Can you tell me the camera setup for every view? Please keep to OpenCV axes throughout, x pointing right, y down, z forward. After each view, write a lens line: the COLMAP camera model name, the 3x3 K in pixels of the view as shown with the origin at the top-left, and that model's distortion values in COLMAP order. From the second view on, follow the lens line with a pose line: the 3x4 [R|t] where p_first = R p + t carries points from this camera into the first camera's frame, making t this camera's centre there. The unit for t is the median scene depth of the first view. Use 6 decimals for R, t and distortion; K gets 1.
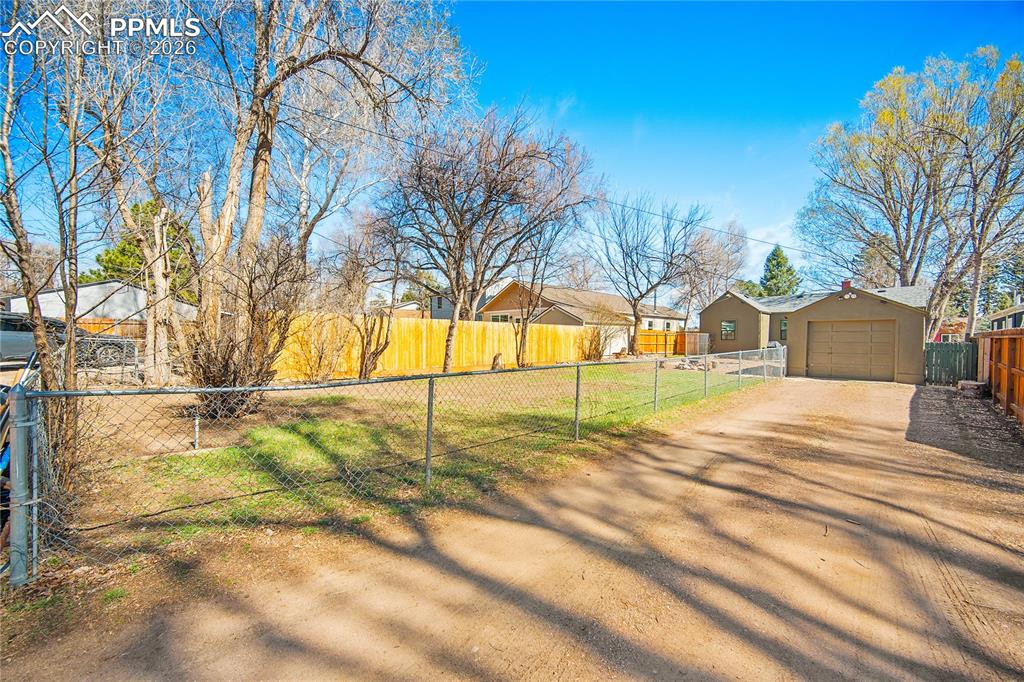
lens RADIAL K [[397.4, 0, 512.0], [0, 397.4, 341.0], [0, 0, 1]] dist [0.000667, -0.000002]
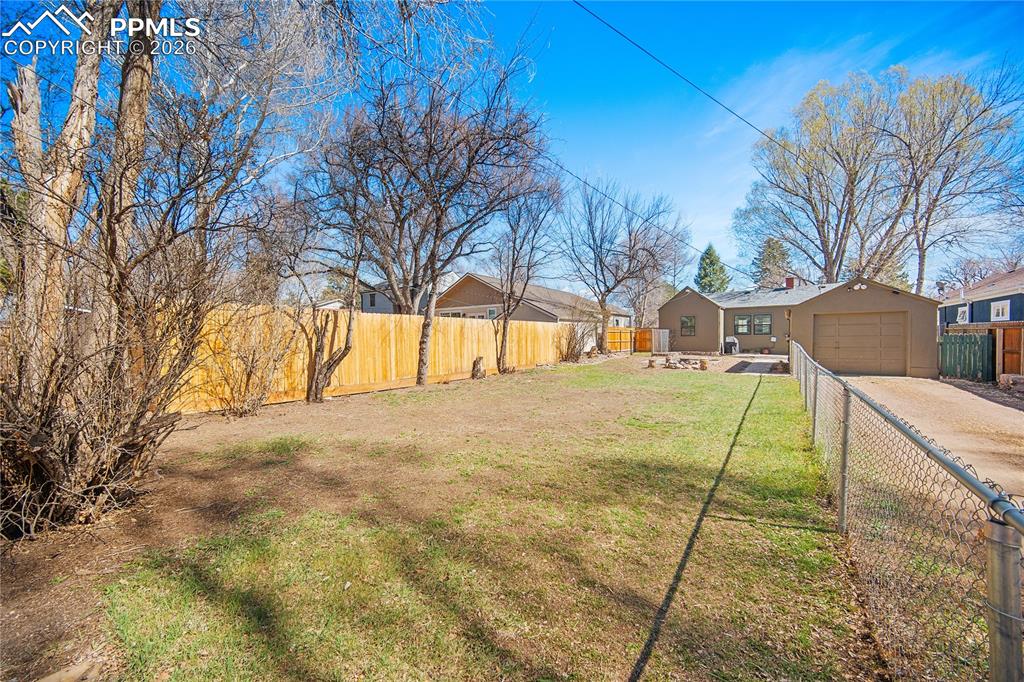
lens RADIAL K [[397.4, 0, 512.0], [0, 397.4, 341.0], [0, 0, 1]] dist [0.000667, -0.000002]
pose [[0.982798, -0.020038, 0.183594, -0.109762], [0.019780, 0.999799, 0.003238, -0.002905], [-0.183622, 0.000449, 0.982997, 0.175408]]
